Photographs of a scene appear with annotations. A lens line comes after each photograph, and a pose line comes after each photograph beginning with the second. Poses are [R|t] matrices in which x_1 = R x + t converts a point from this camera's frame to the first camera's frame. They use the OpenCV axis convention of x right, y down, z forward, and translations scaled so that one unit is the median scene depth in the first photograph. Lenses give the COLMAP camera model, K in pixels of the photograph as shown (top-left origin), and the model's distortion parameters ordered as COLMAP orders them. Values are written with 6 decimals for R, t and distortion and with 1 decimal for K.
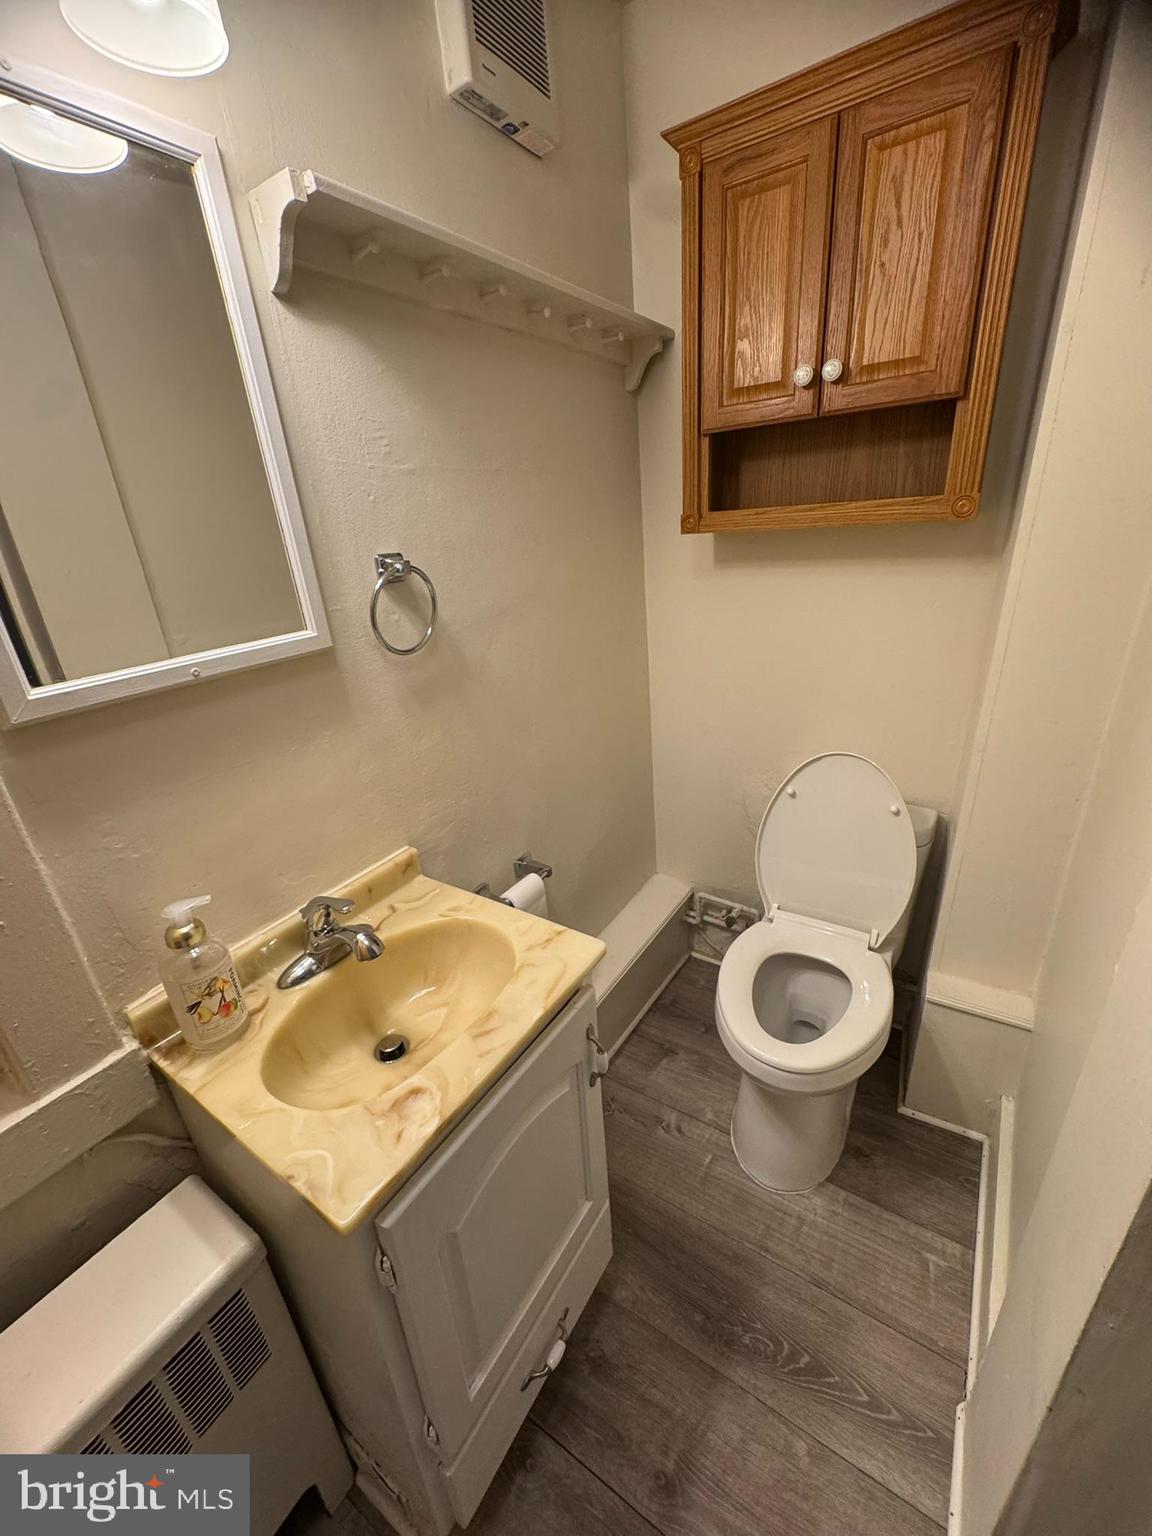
lens RADIAL K [[609.3, 0, 579.2], [0, 609.3, 768.7], [0, 0, 1]] dist [-0.002747, -0.000073]
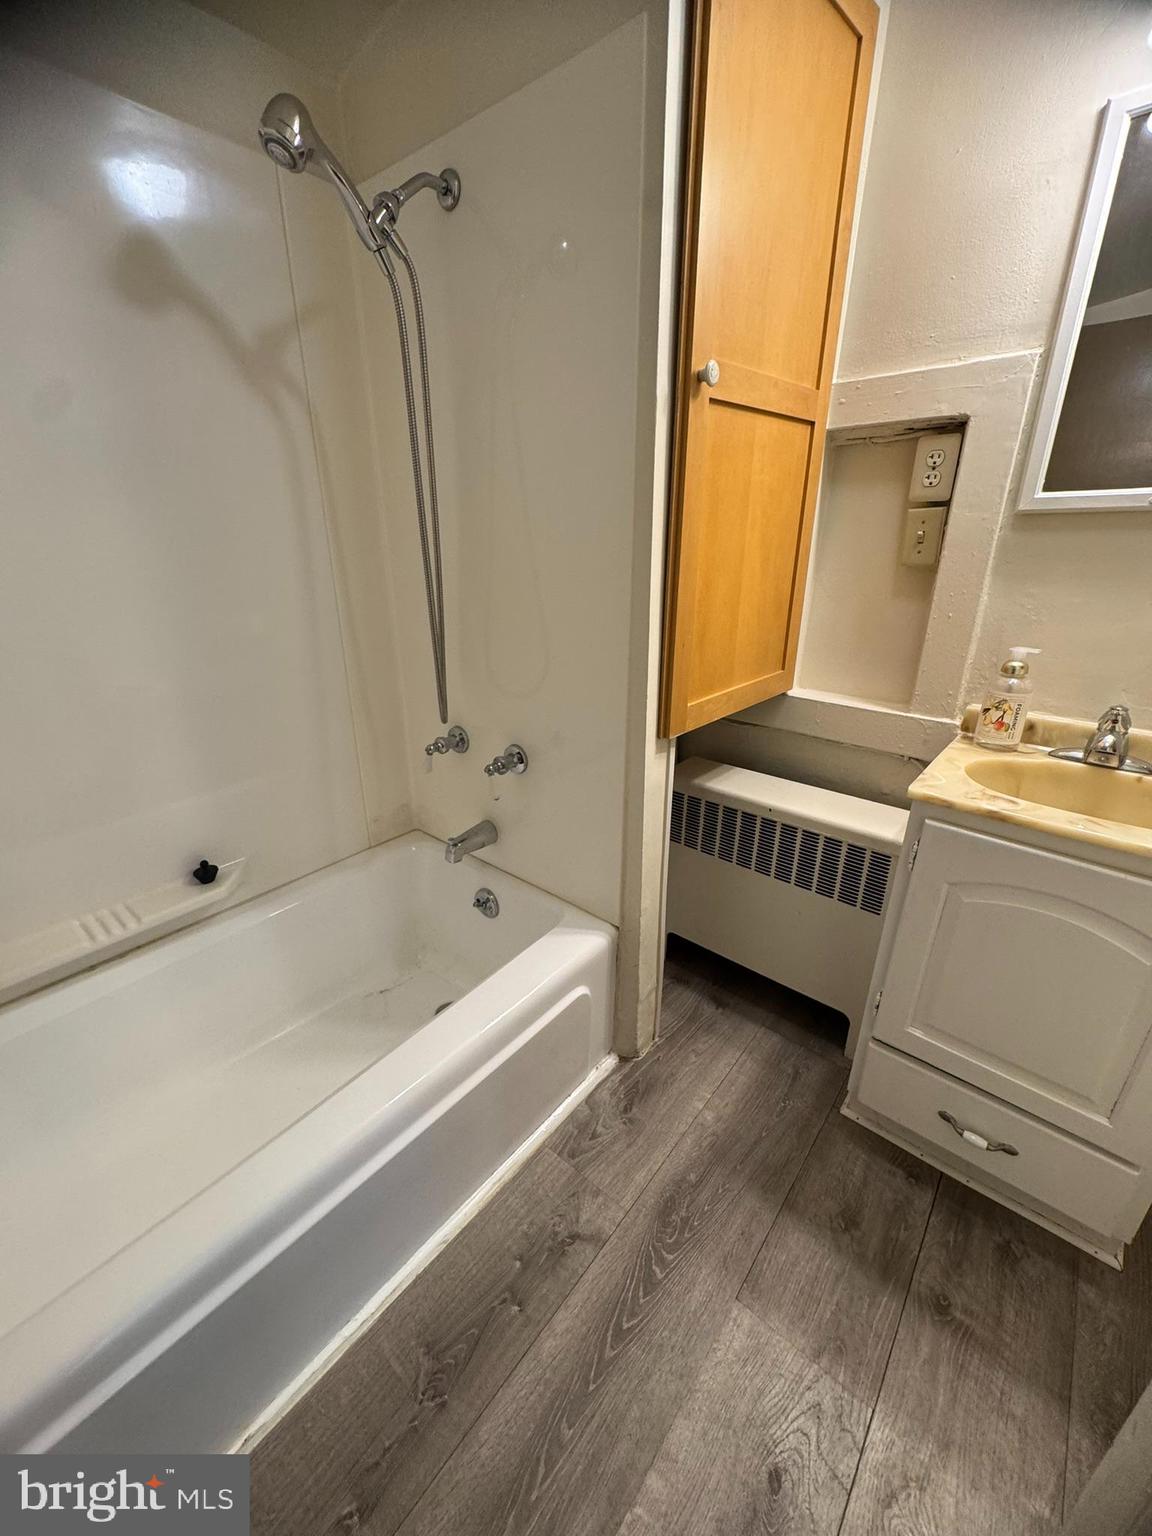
lens RADIAL K [[609.3, 0, 572.4], [0, 609.3, 772.1], [0, 0, 1]] dist [-0.002747, -0.000073]
pose [[-0.135490, 0.422576, -0.896143, 1.004092], [-0.357039, 0.822889, 0.442015, 0.204035], [0.924211, 0.379847, 0.039382, -0.007321]]
